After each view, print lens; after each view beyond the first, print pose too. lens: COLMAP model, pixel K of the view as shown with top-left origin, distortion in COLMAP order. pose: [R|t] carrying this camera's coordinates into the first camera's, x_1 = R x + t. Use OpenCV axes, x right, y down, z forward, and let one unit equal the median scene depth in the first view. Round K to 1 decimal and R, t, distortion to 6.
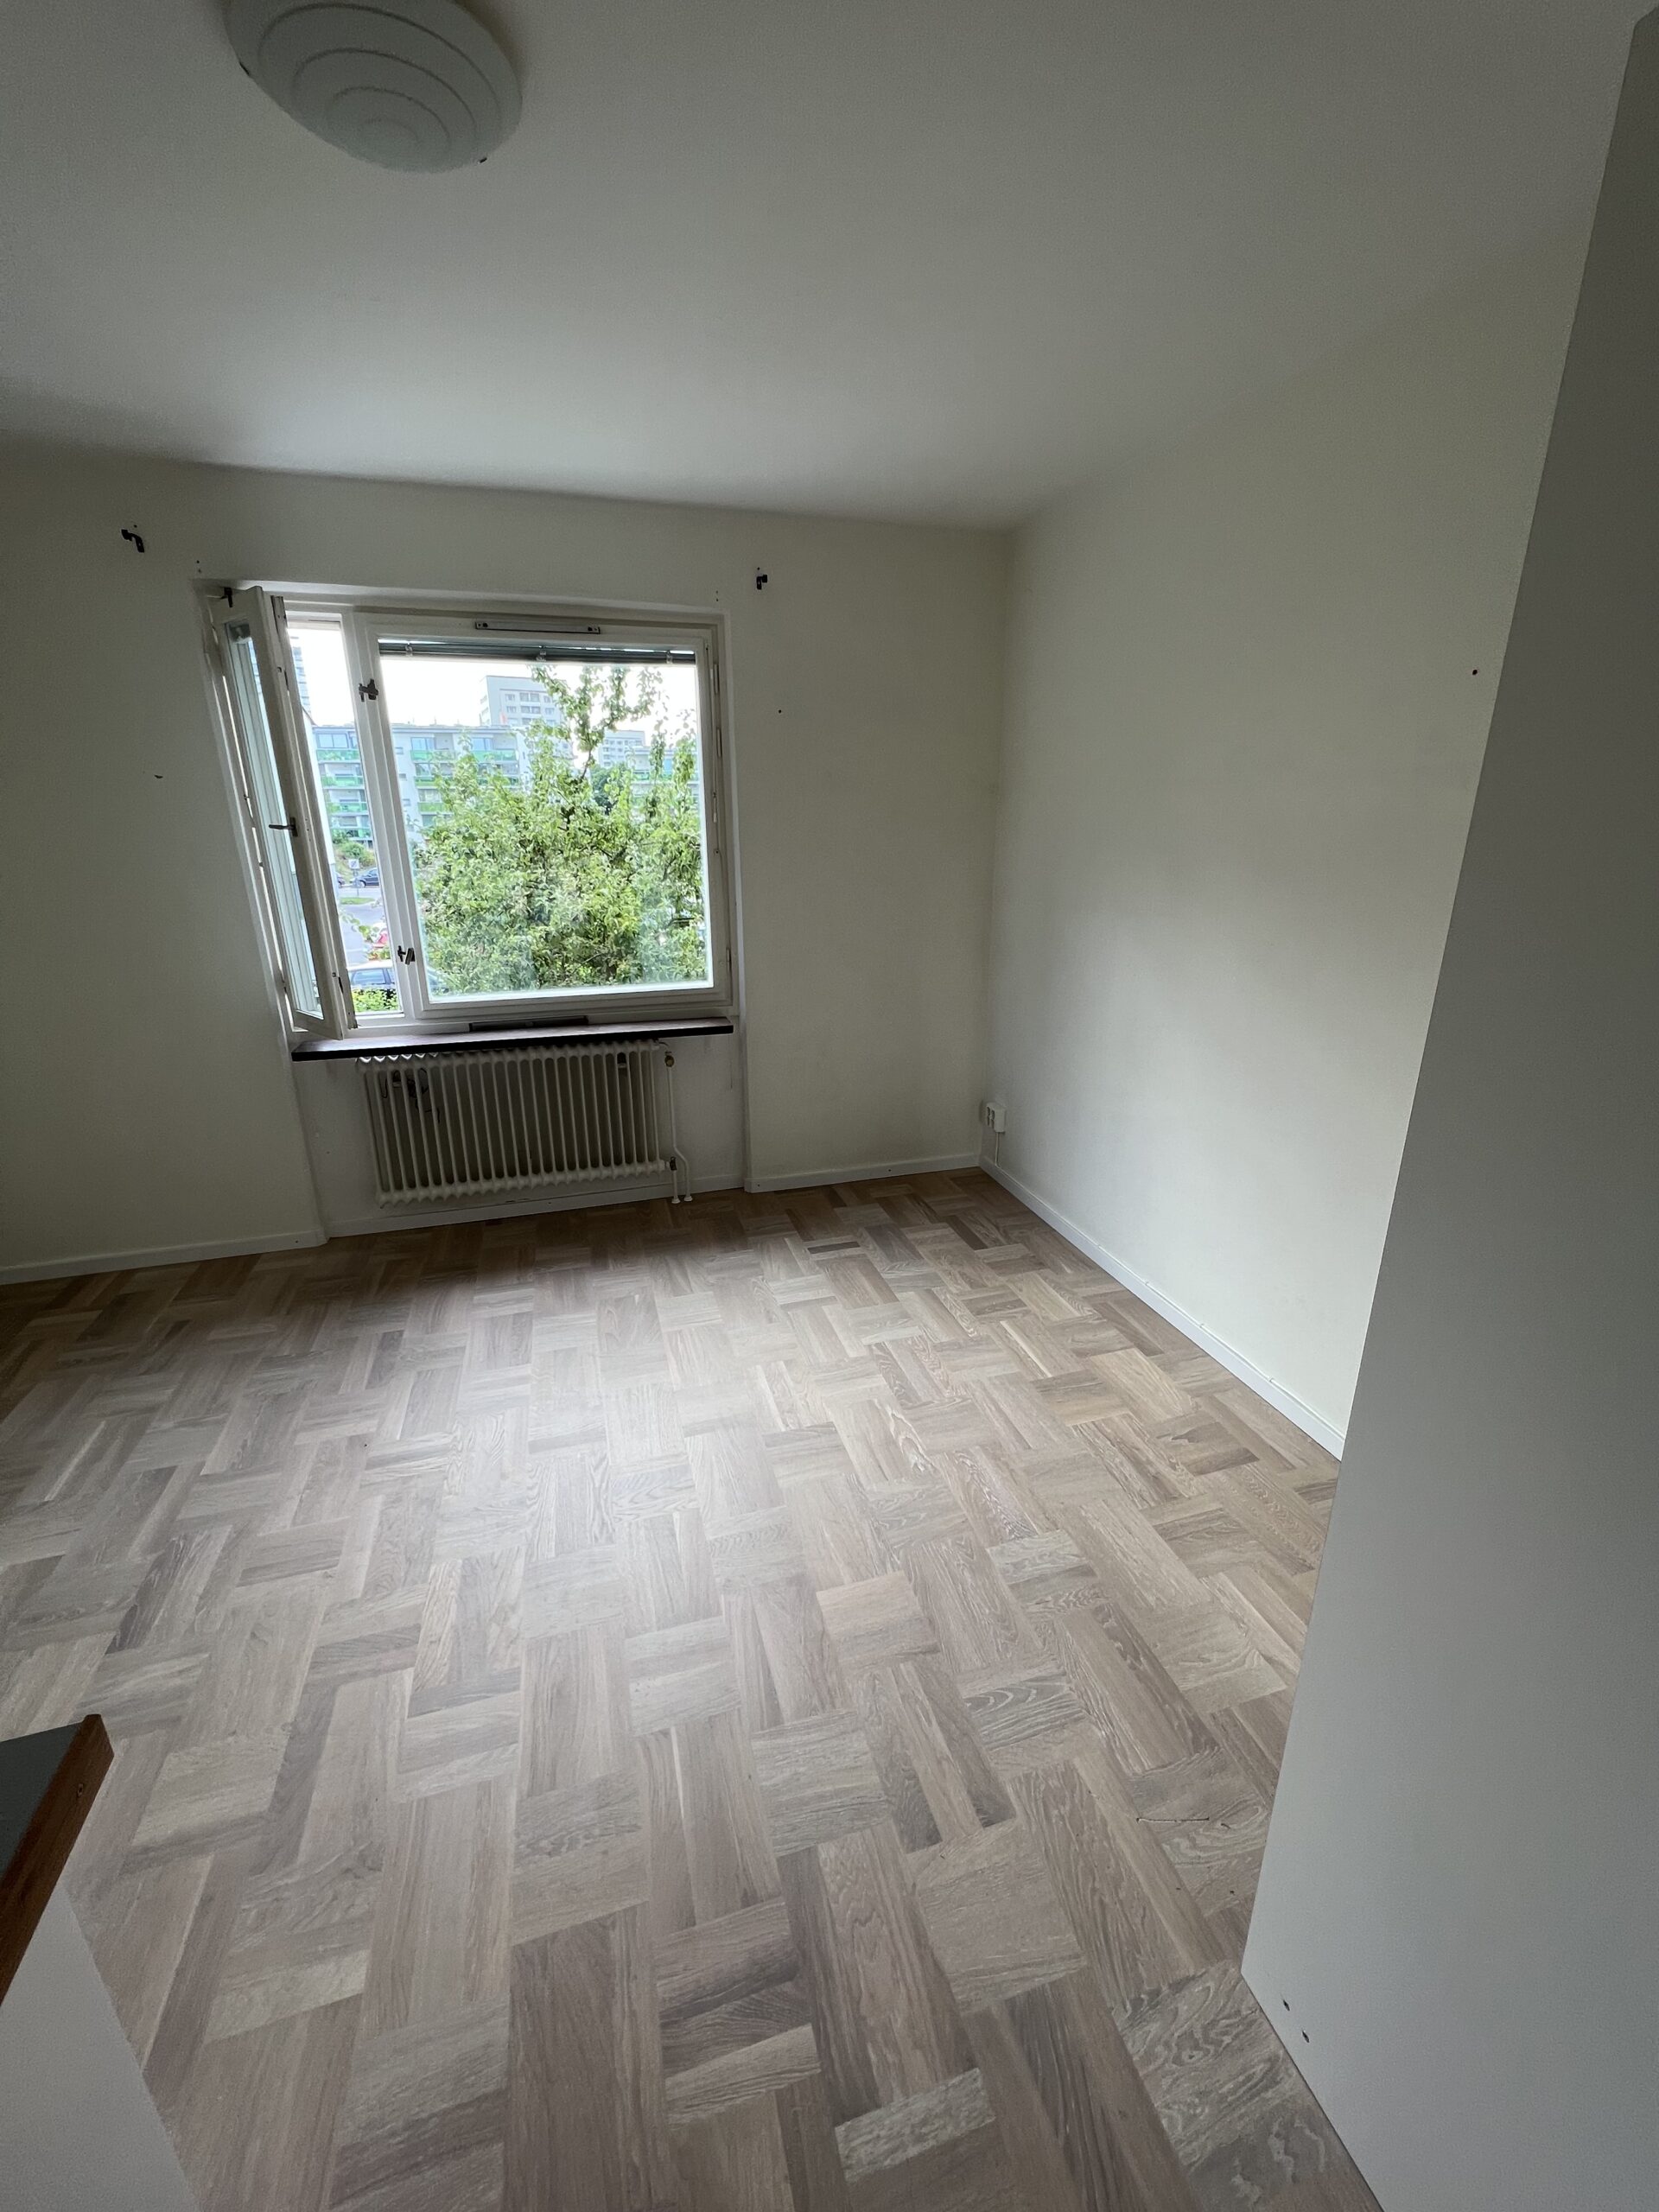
lens RADIAL K [[909.4, 0, 829.5], [0, 909.4, 1106.0], [0, 0, 1]] dist [-0.000068, -0.000307]
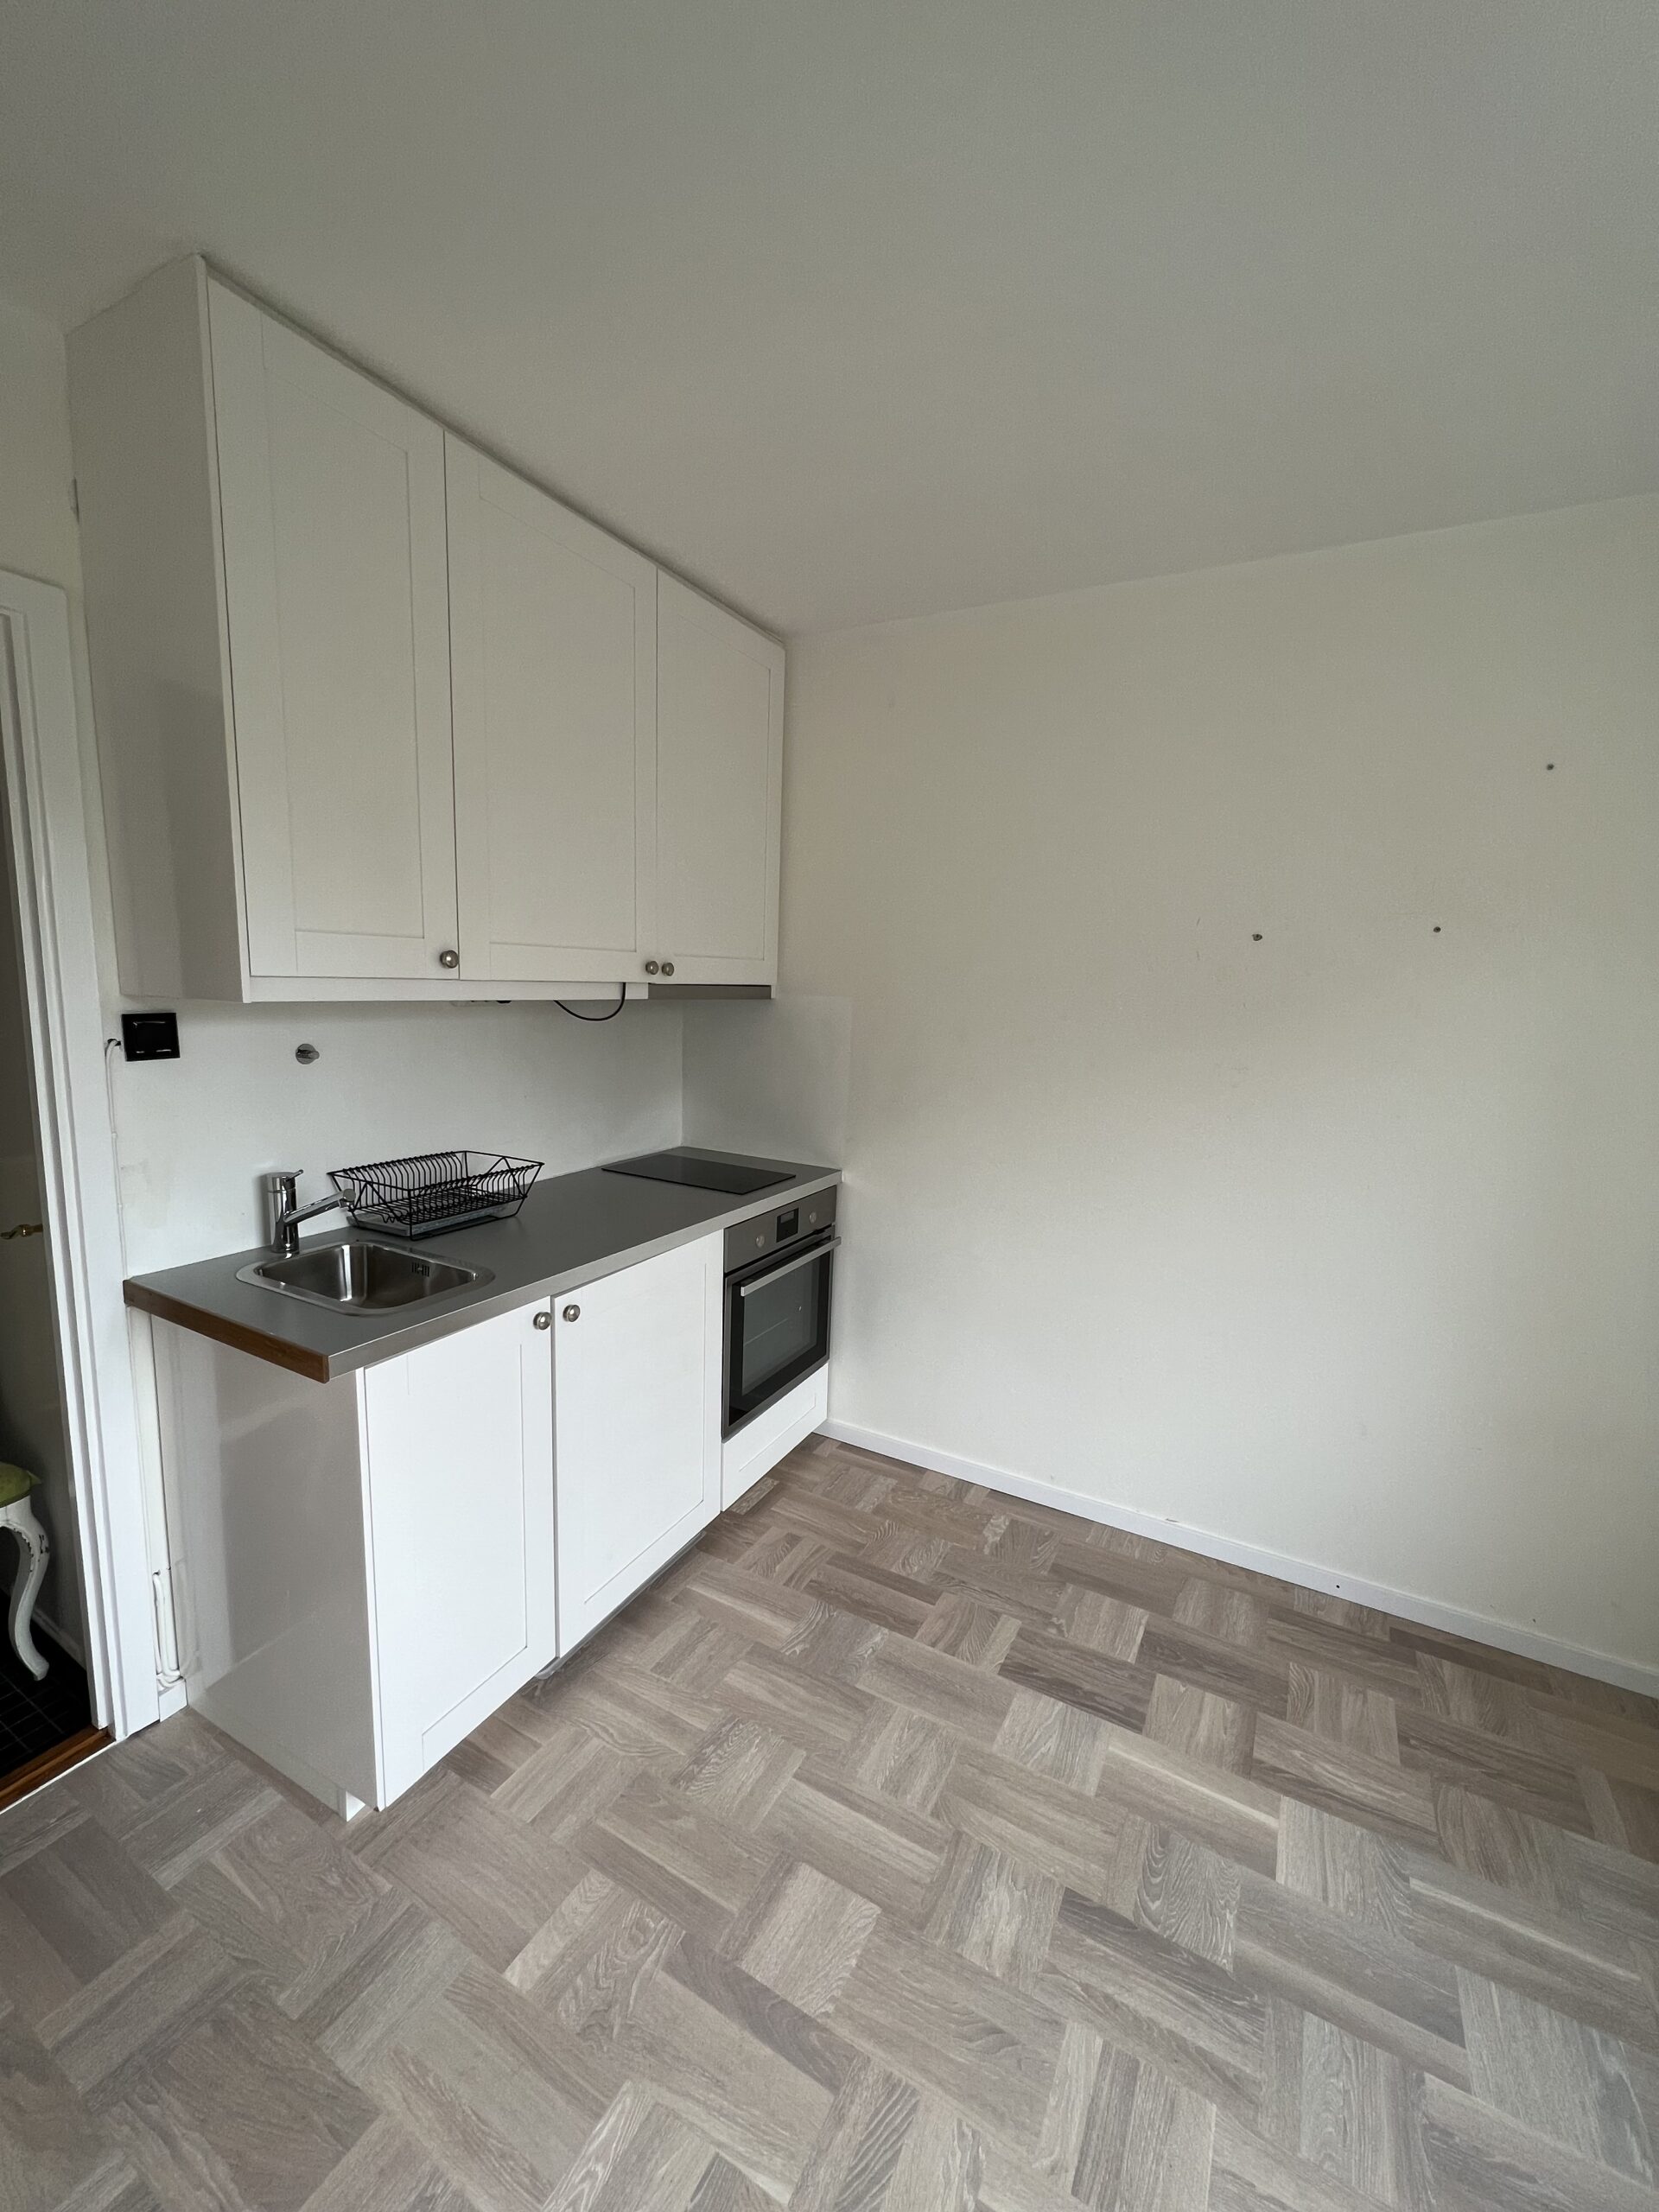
lens RADIAL K [[909.4, 0, 829.5], [0, 909.4, 1106.0], [0, 0, 1]] dist [-0.000068, -0.000307]
pose [[-0.723165, 0.085642, -0.685345, -0.103401], [-0.236159, 0.901814, 0.361884, -0.348454], [0.649046, 0.423552, -0.631935, 1.131763]]
